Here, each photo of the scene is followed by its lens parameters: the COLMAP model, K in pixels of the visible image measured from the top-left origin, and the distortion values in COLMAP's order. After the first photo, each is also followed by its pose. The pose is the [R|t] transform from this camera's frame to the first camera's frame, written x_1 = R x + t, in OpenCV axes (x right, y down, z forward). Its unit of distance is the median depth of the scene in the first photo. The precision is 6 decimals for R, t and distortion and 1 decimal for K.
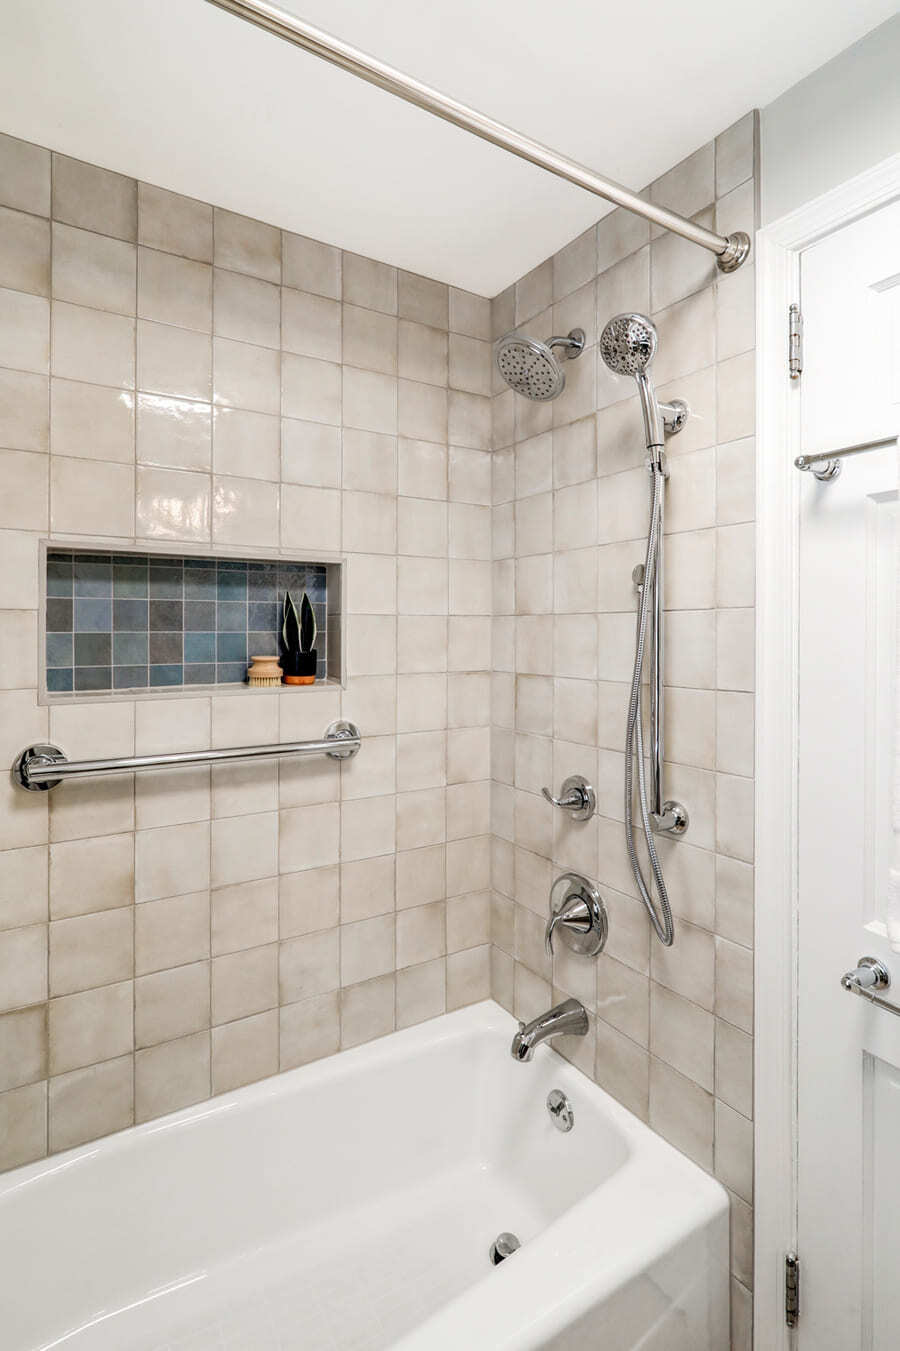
lens RADIAL K [[654.8, 0, 417.4], [0, 654.8, 627.8], [0, 0, 1]] dist [-0.010880, 0.007001]
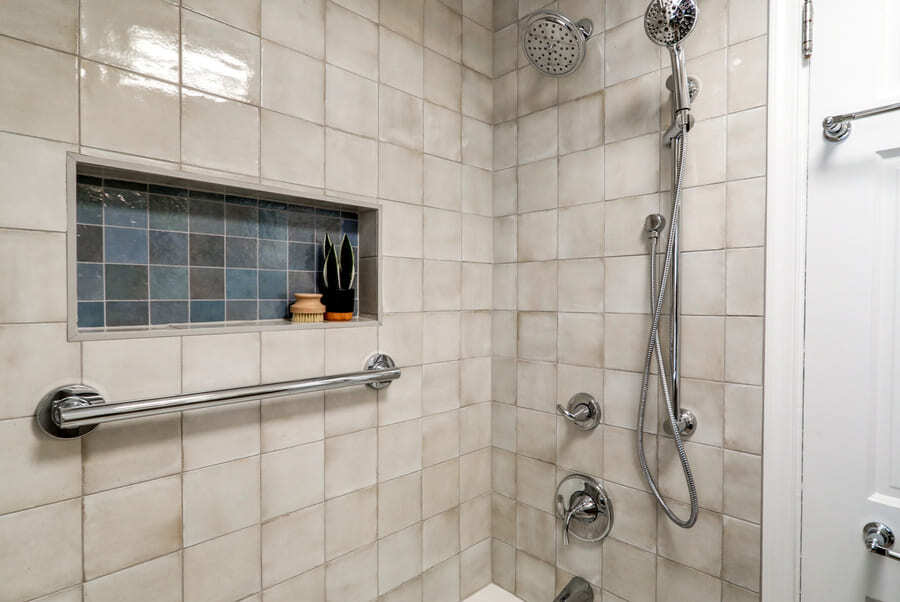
lens RADIAL K [[469.0, 0, 447.2], [0, 469.0, 303.8], [0, 0, 1]] dist [-0.013159, 0.004088]
pose [[0.967670, -0.000270, 0.252218, -0.212706], [-0.003725, 0.999875, 0.015363, 0.049344], [-0.252190, -0.015806, 0.967549, 0.230302]]
